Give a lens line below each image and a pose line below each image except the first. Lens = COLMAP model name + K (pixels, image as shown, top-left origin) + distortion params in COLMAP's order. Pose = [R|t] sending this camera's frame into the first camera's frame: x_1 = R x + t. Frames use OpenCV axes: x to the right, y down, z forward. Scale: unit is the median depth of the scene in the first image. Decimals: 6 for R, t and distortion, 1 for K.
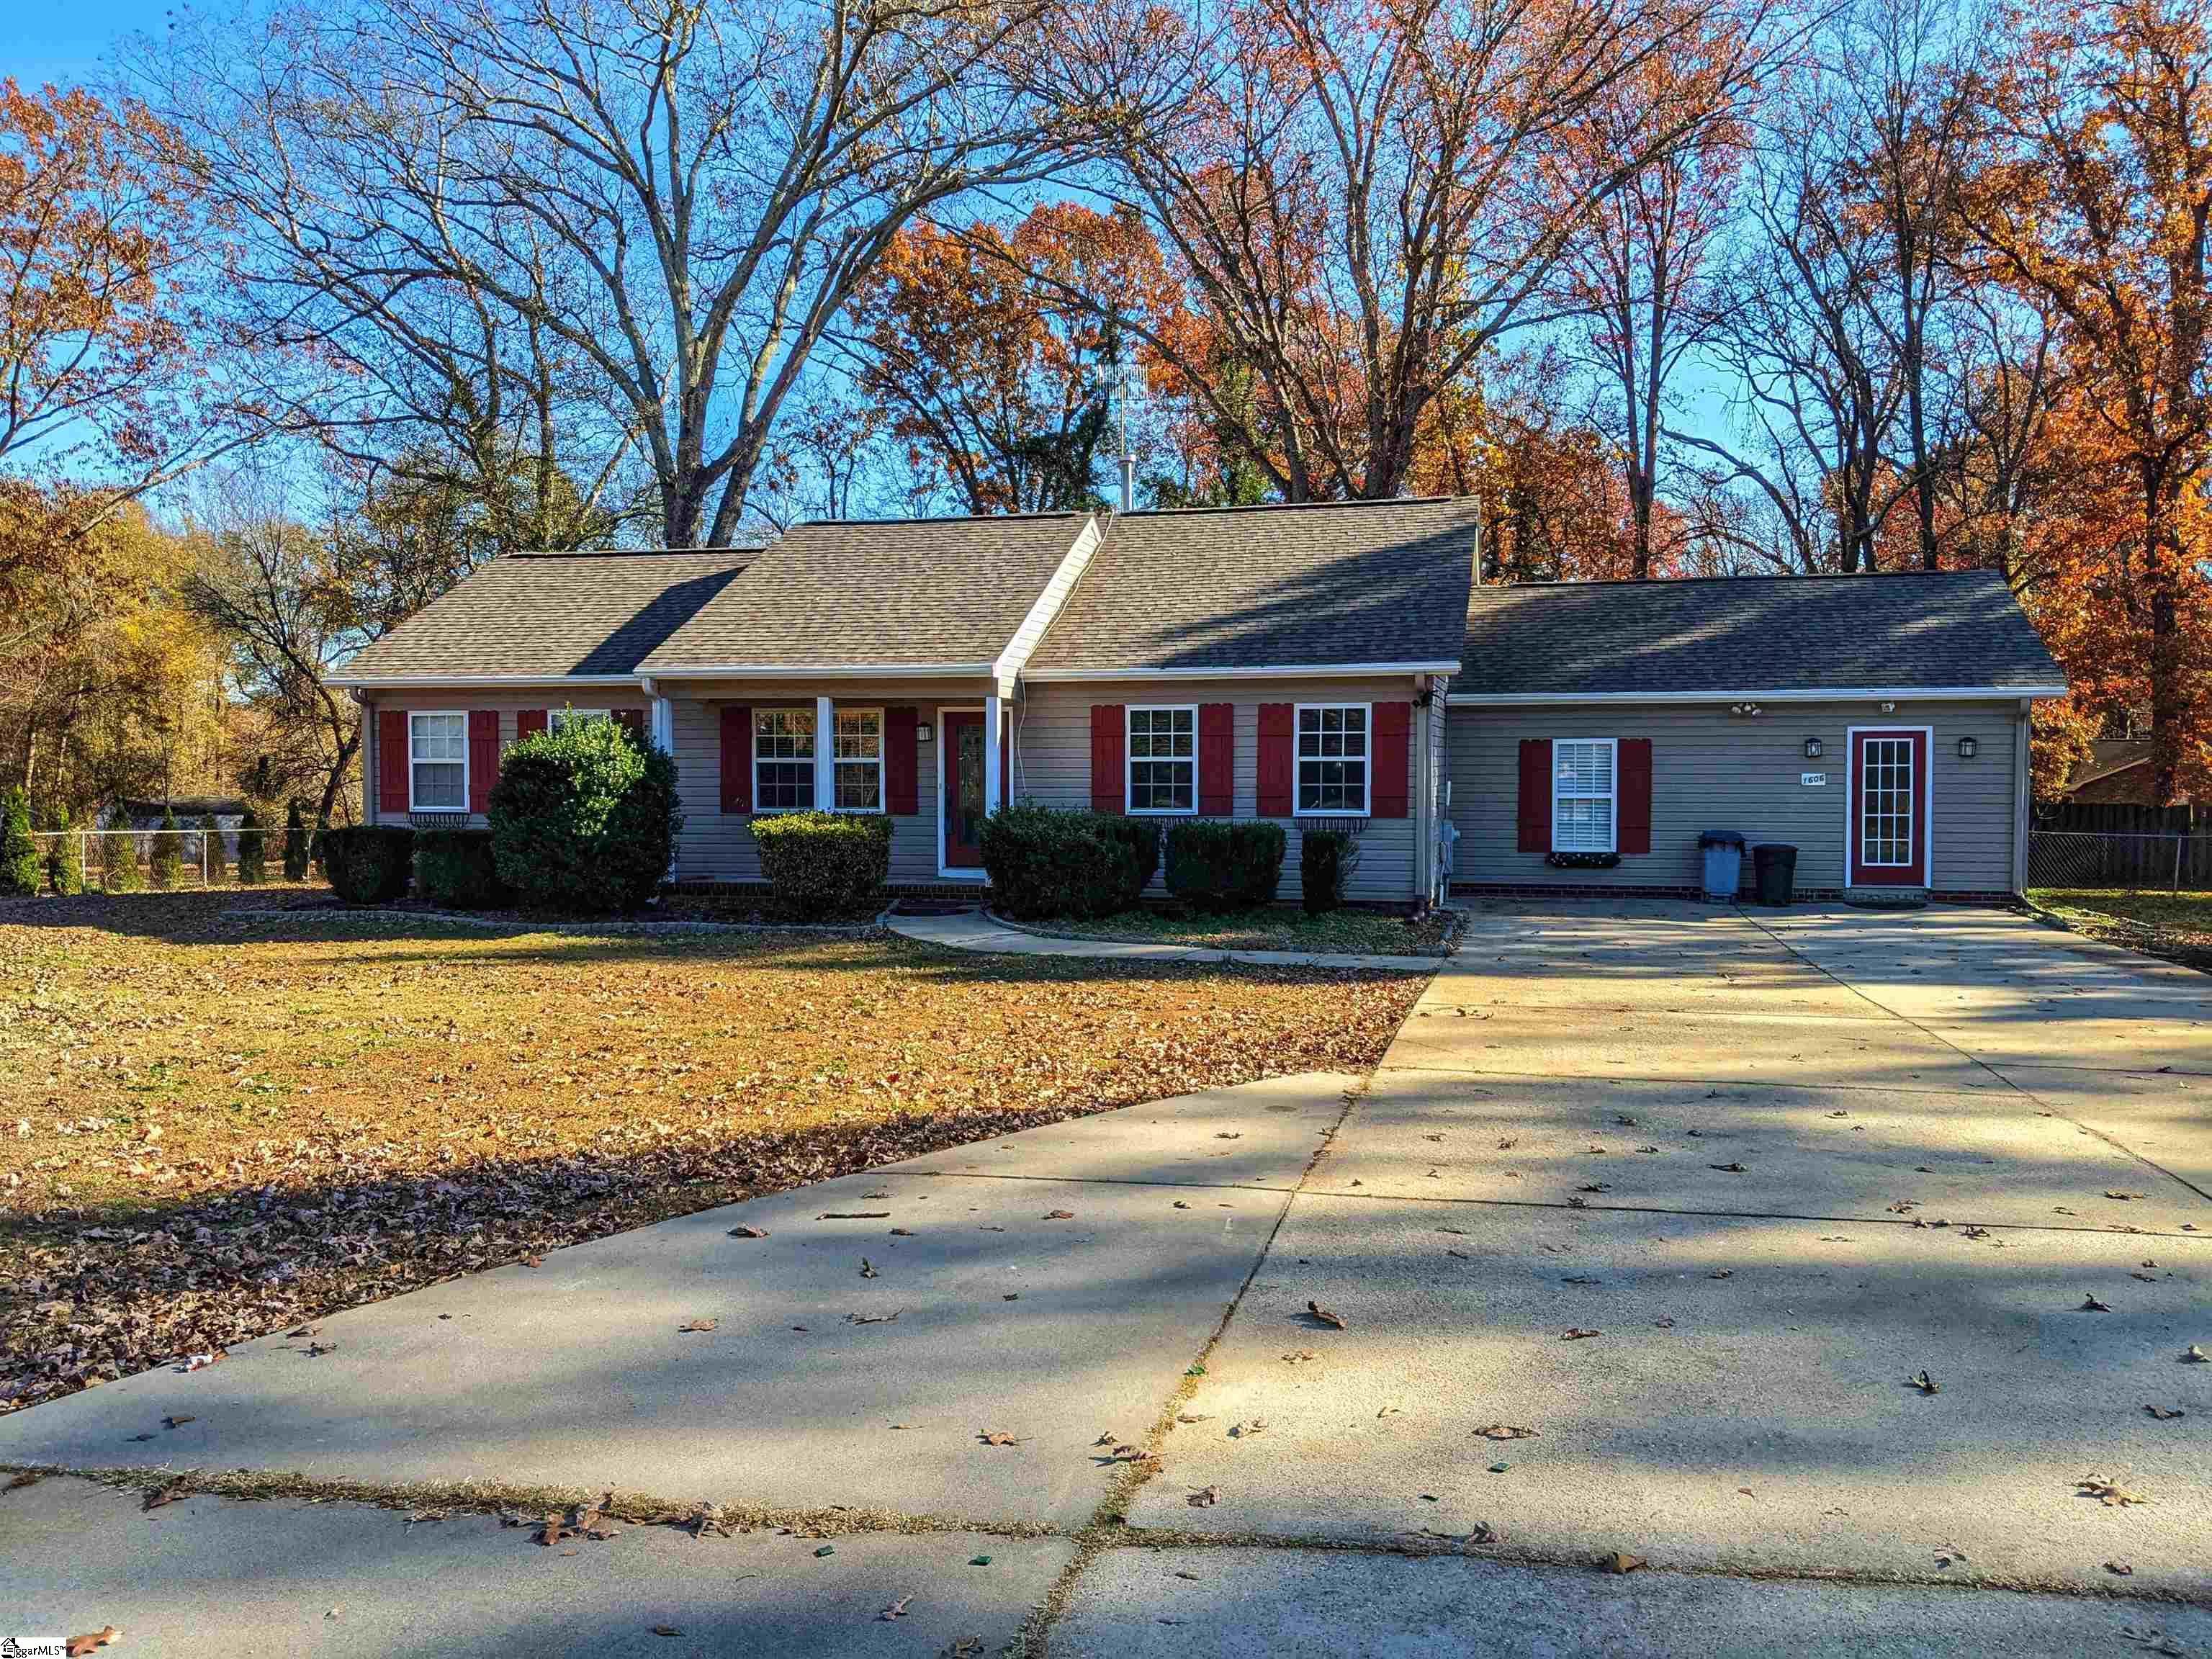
lens RADIAL K [[1808.6, 0, 1105.8], [0, 1808.6, 826.7], [0, 0, 1]] dist [0.027680, 0.002469]
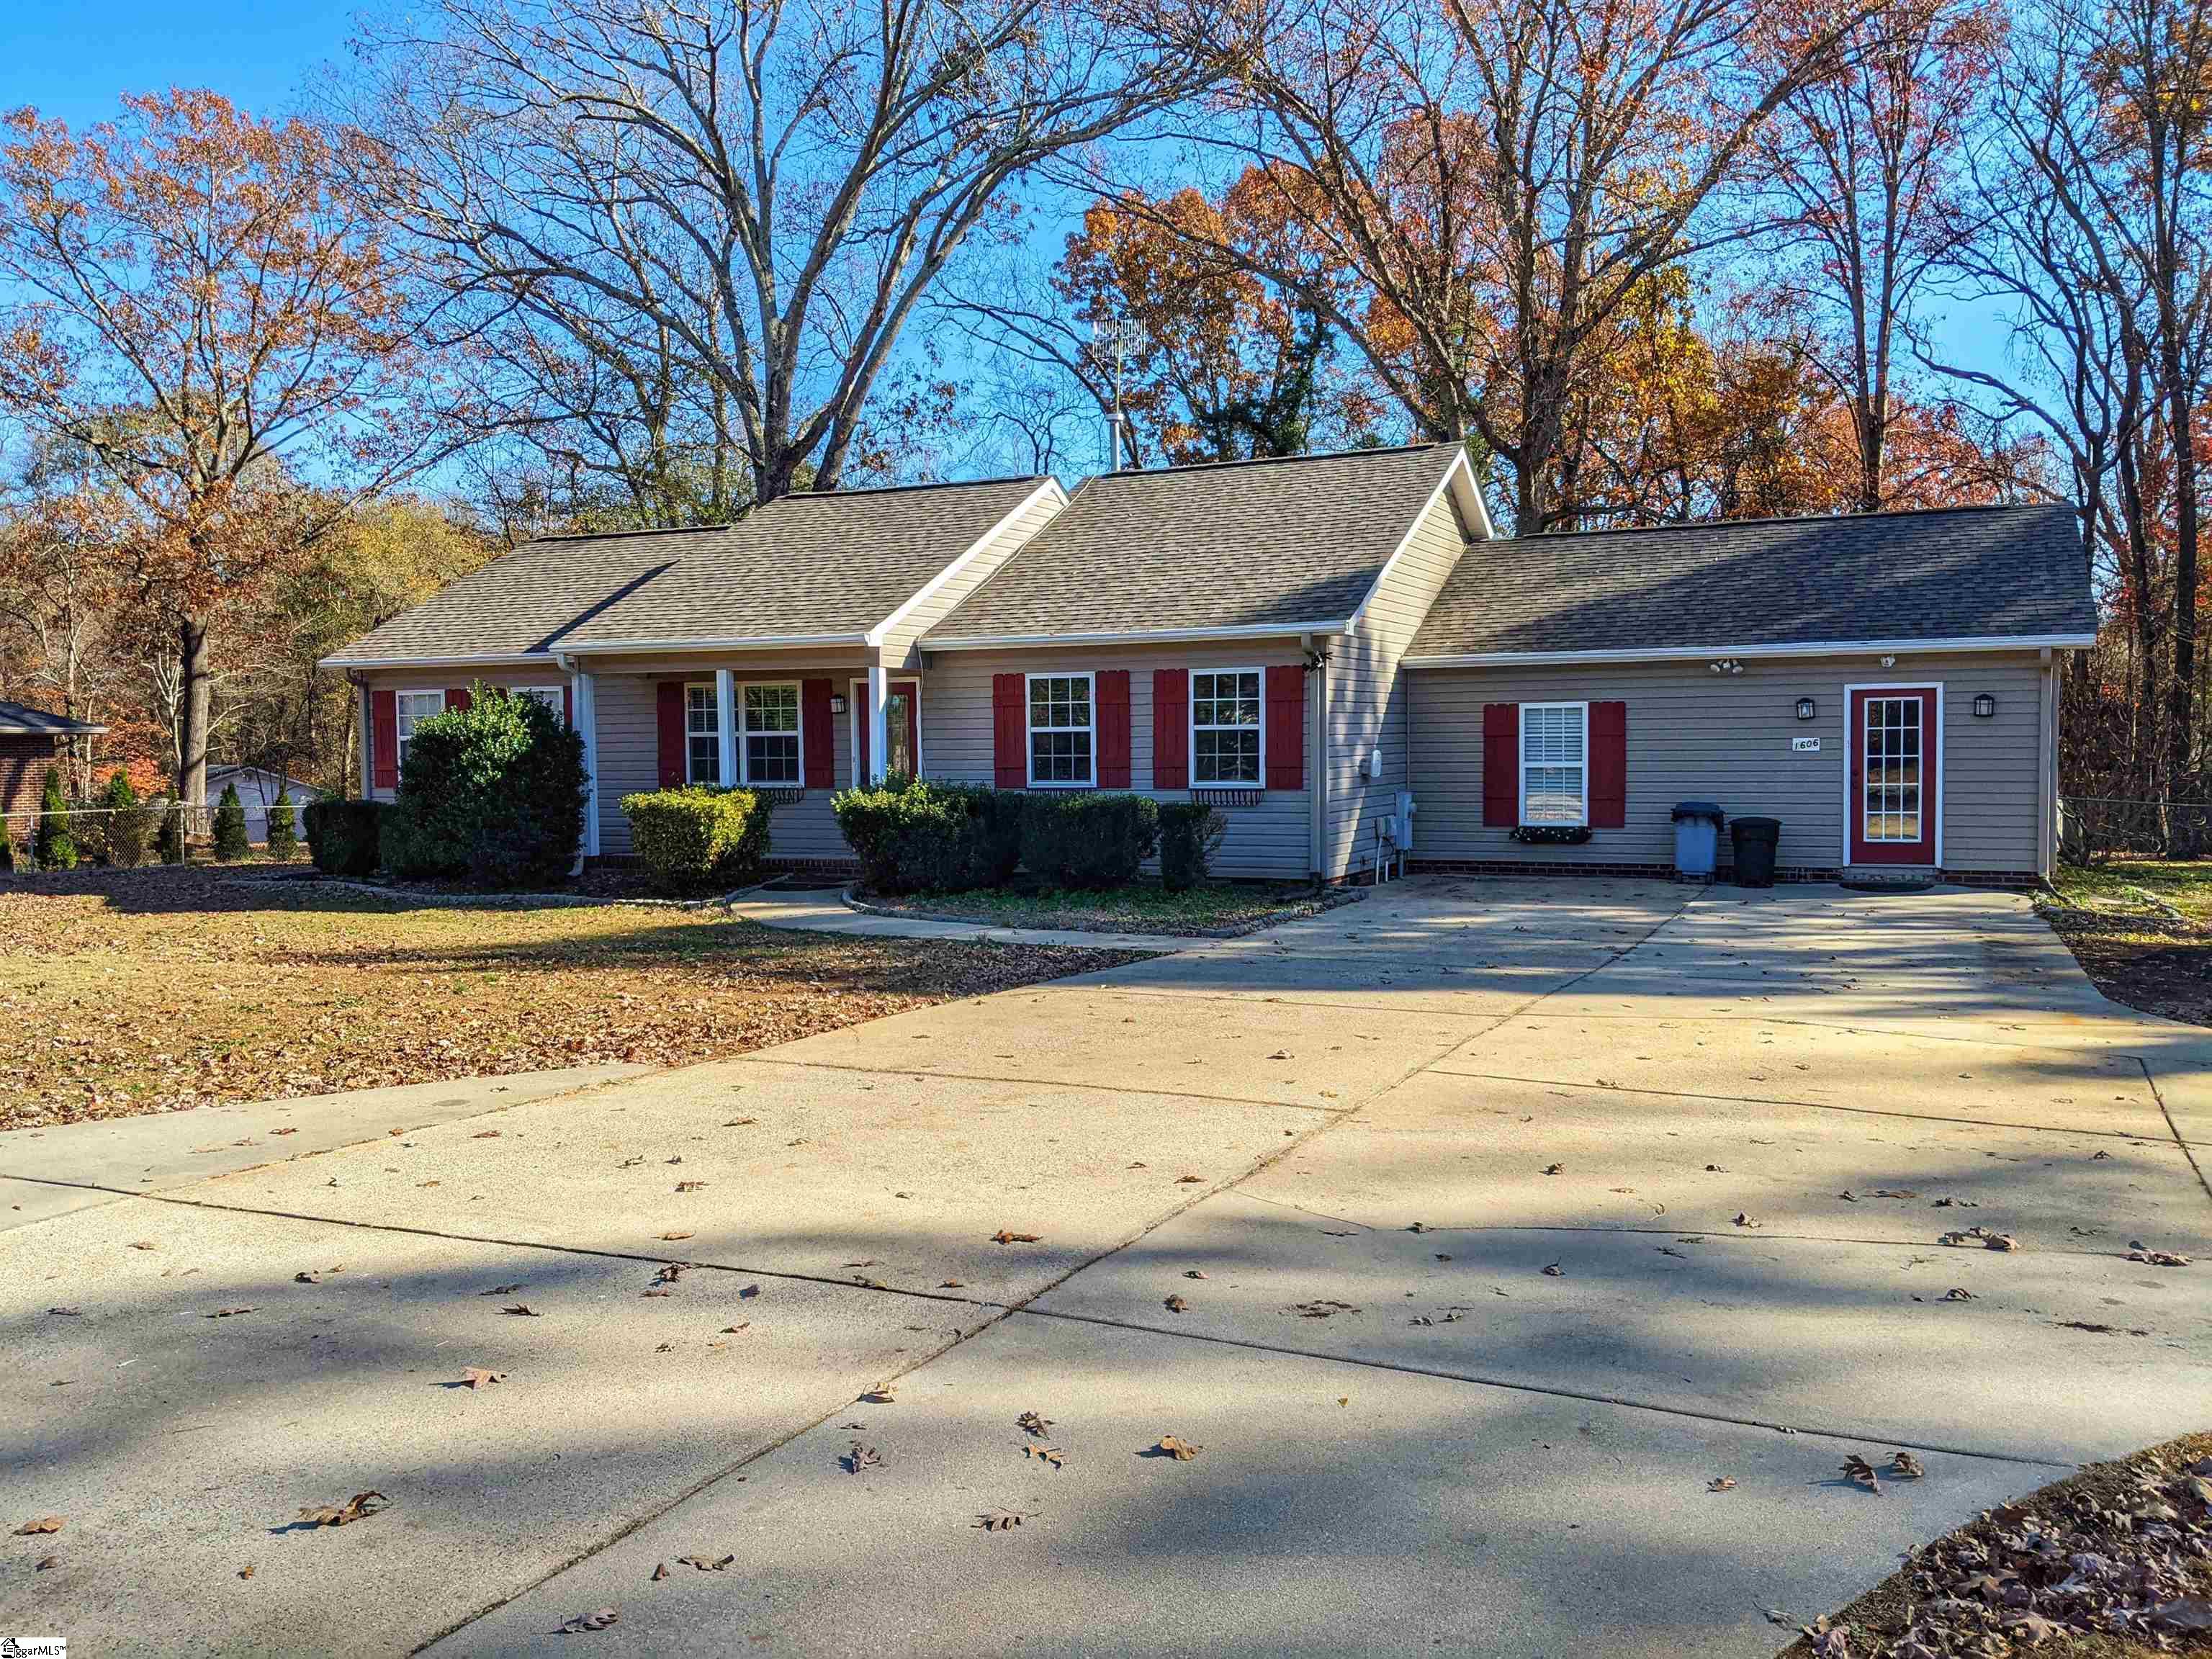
lens RADIAL K [[1785.9, 0, 1096.9], [0, 1785.9, 832.1], [0, 0, 1]] dist [0.032518, -0.006595]
pose [[0.981089, 0.000768, -0.193554, 0.221033], [0.002791, 0.999832, 0.018112, 0.000016], [0.193536, -0.018310, 0.980922, 0.071150]]
